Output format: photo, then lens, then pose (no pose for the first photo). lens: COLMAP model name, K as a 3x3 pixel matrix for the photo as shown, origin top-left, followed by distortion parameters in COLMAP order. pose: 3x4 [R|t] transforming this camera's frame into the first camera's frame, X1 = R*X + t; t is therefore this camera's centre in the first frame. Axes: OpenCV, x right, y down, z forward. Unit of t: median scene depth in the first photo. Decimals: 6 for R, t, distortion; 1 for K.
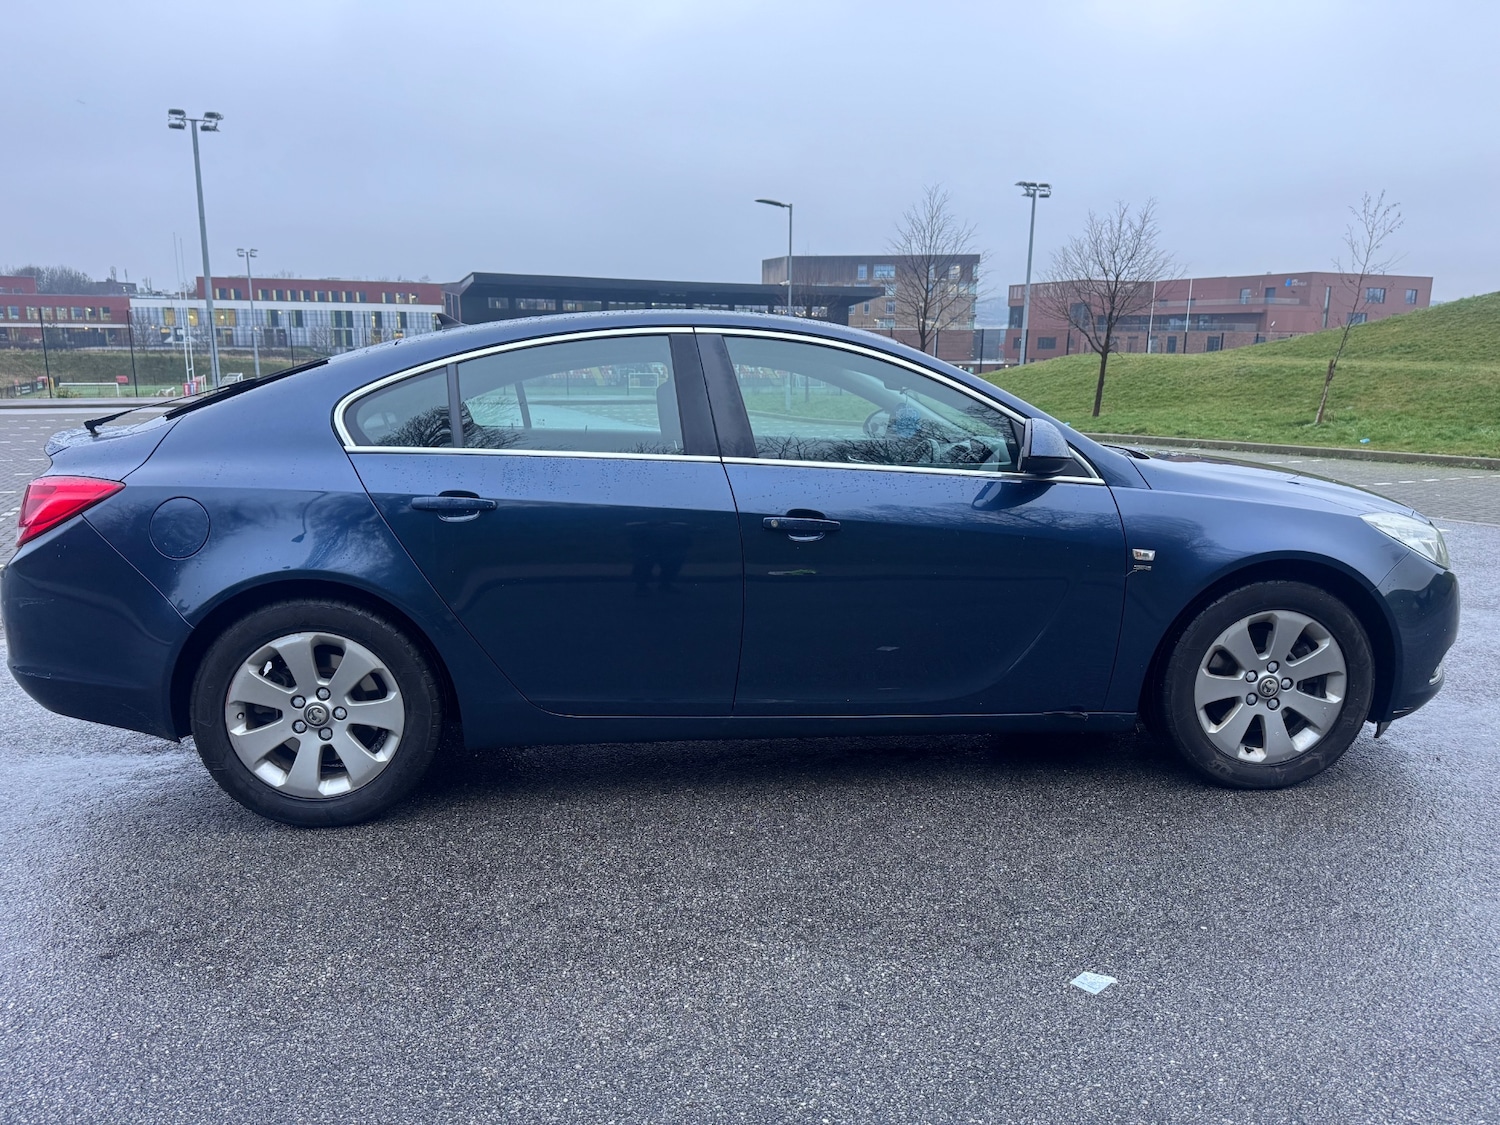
lens RADIAL K [[1047.7, 0, 756.3], [0, 1047.7, 560.9], [0, 0, 1]] dist [0.053924, -0.065795]
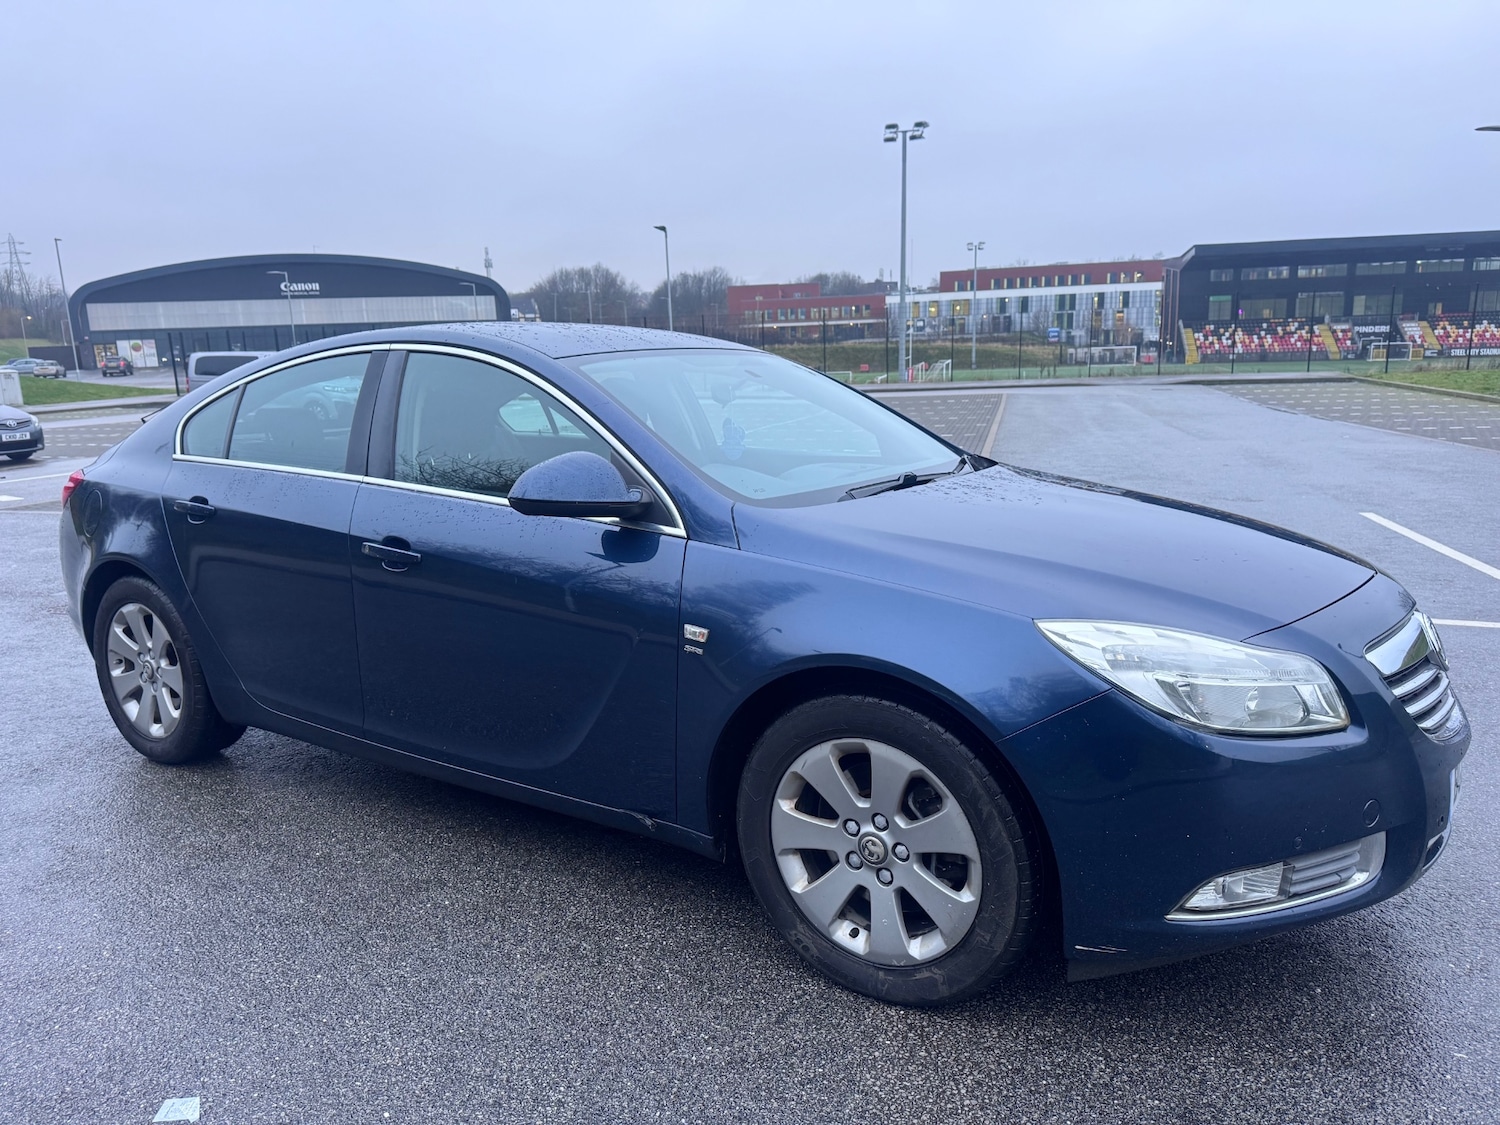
lens RADIAL K [[1047.7, 0, 750.3], [0, 1047.7, 566.1], [0, 0, 1]] dist [0.053924, -0.065795]
pose [[0.790035, 0.098193, -0.605146, 0.810041], [-0.084505, 0.995110, 0.051146, -0.091020], [0.607209, 0.010731, 0.794470, 0.405032]]
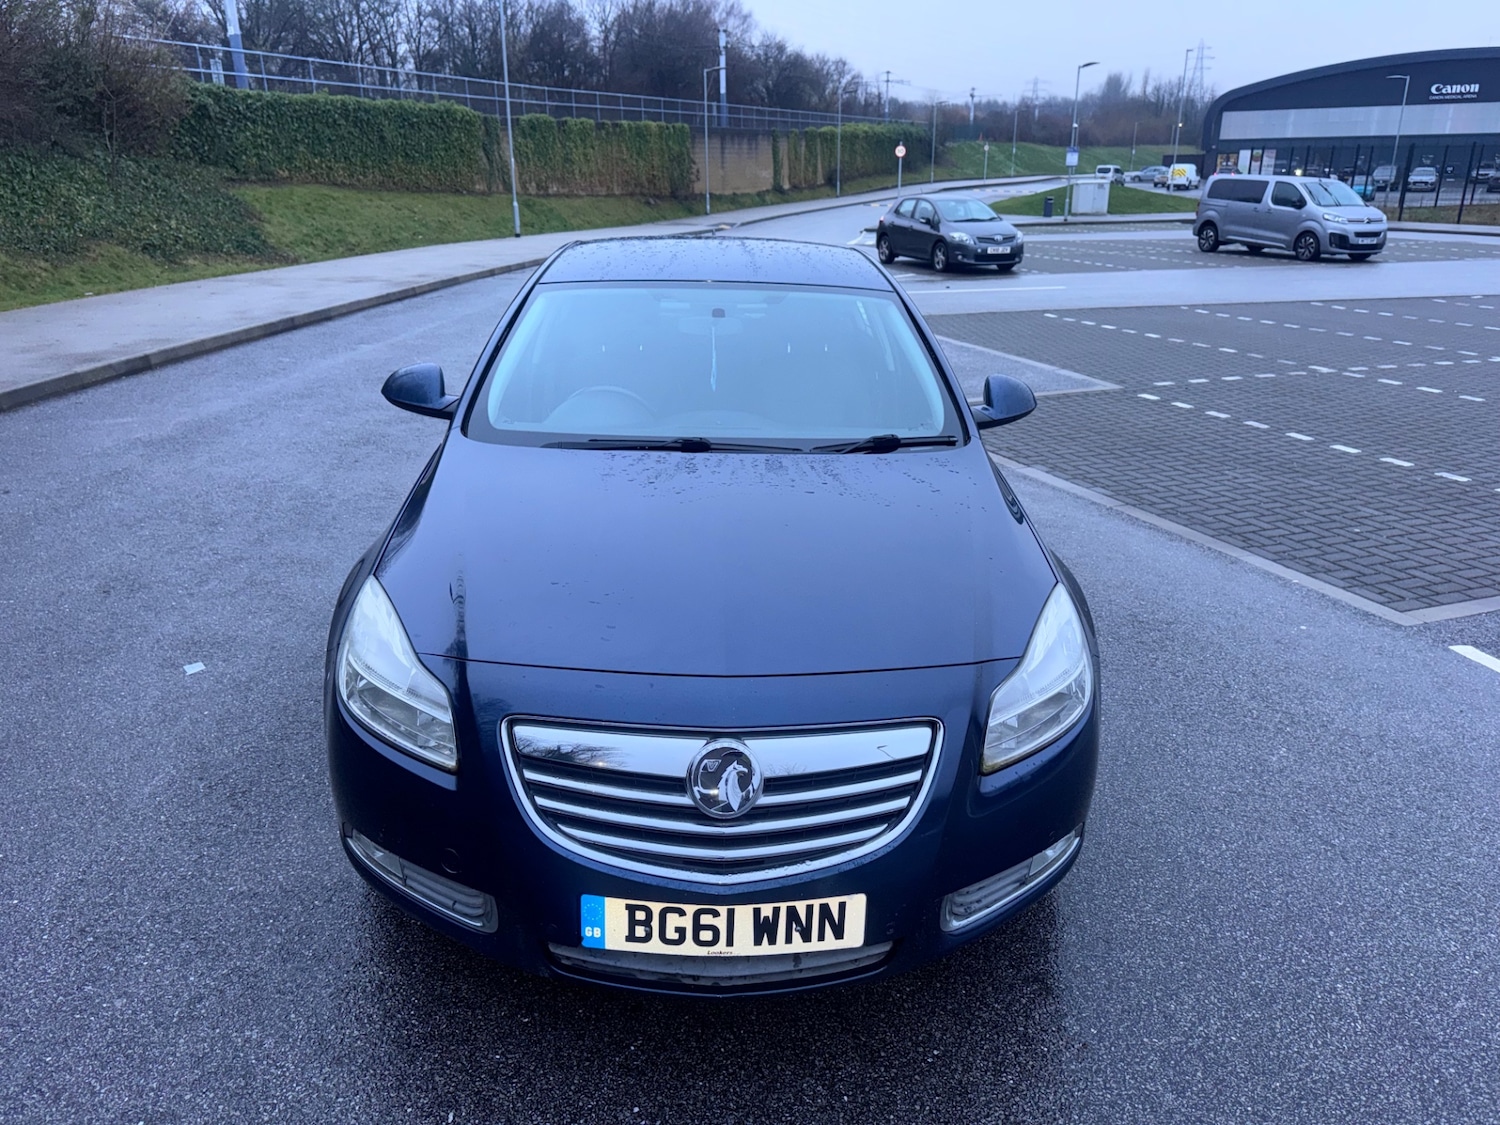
lens RADIAL K [[1066.0, 0, 742.5], [0, 1066.0, 551.3], [0, 0, 1]] dist [0.019596, -0.021000]
pose [[-0.051527, 0.331426, -0.942073, 1.265286], [-0.192985, 0.922241, 0.335005, -0.361123], [0.979848, 0.199068, 0.016440, 1.238495]]
